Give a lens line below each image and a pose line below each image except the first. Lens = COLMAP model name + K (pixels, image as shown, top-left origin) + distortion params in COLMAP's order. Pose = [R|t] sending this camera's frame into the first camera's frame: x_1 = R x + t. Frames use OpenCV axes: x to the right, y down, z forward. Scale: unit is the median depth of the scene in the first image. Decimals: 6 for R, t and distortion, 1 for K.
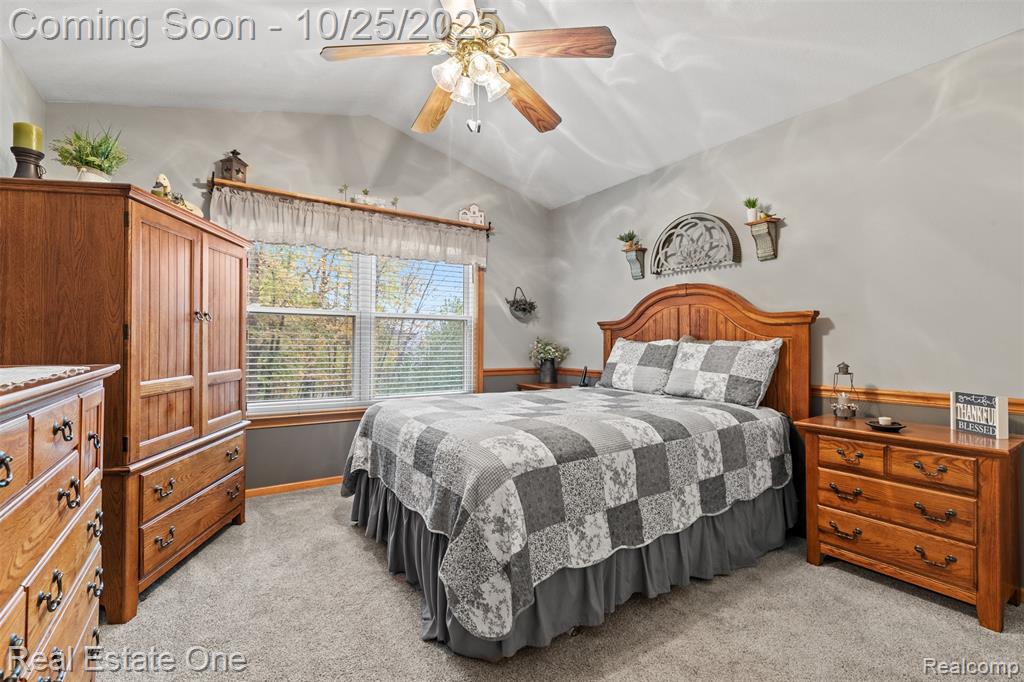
lens RADIAL K [[462.1, 0, 512.6], [0, 462.1, 340.1], [0, 0, 1]] dist [0.005320, -0.000197]
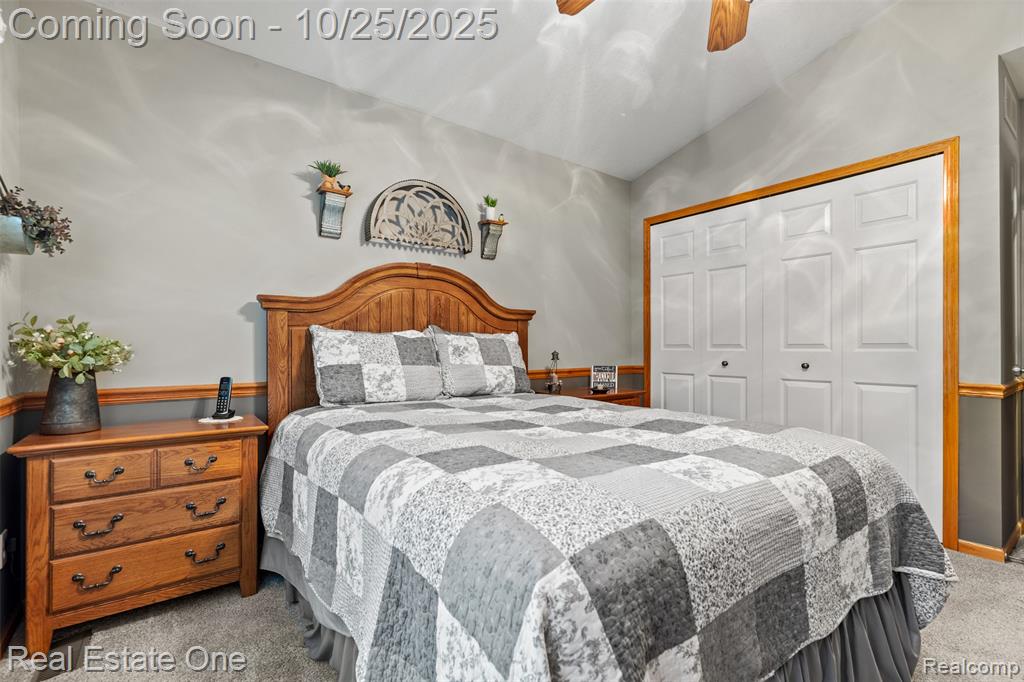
lens RADIAL K [[462.1, 0, 520.9], [0, 462.1, 345.8], [0, 0, 1]] dist [0.005320, -0.000197]
pose [[-0.062830, -0.004143, 0.998016, -0.527037], [-0.006797, 0.999970, 0.003723, 0.023833], [-0.998001, -0.006550, -0.062856, 0.991090]]
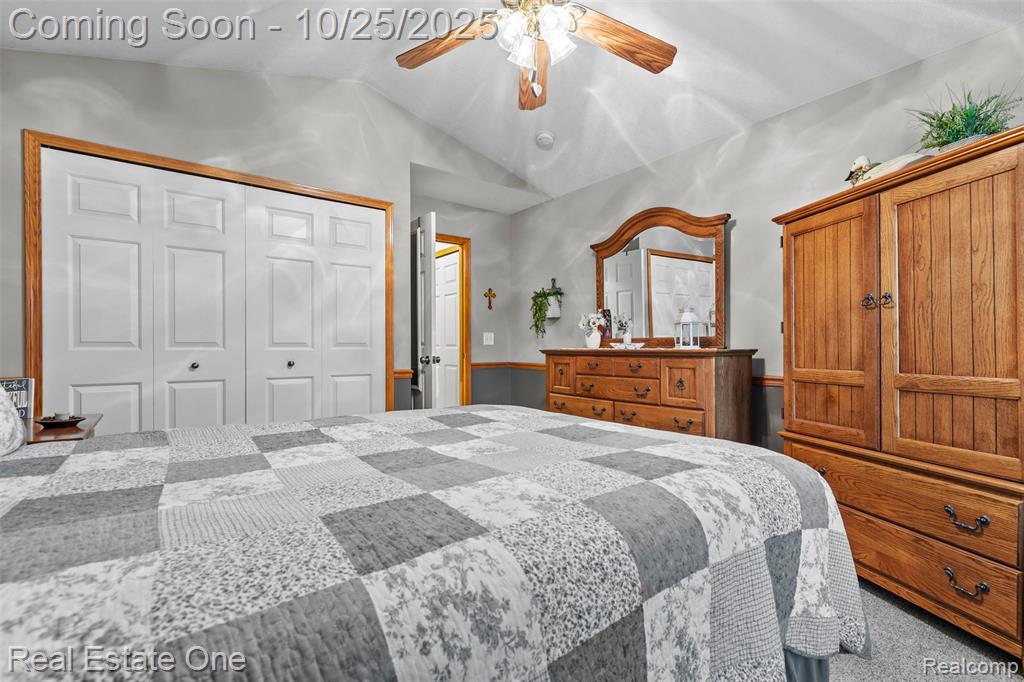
lens RADIAL K [[462.1, 0, 519.5], [0, 462.1, 345.5], [0, 0, 1]] dist [0.005320, -0.000197]
pose [[-0.998303, -0.008123, -0.057667, -0.006314], [-0.007656, 0.999936, -0.008309, 0.030806], [0.057731, -0.007853, -0.998301, 1.400960]]
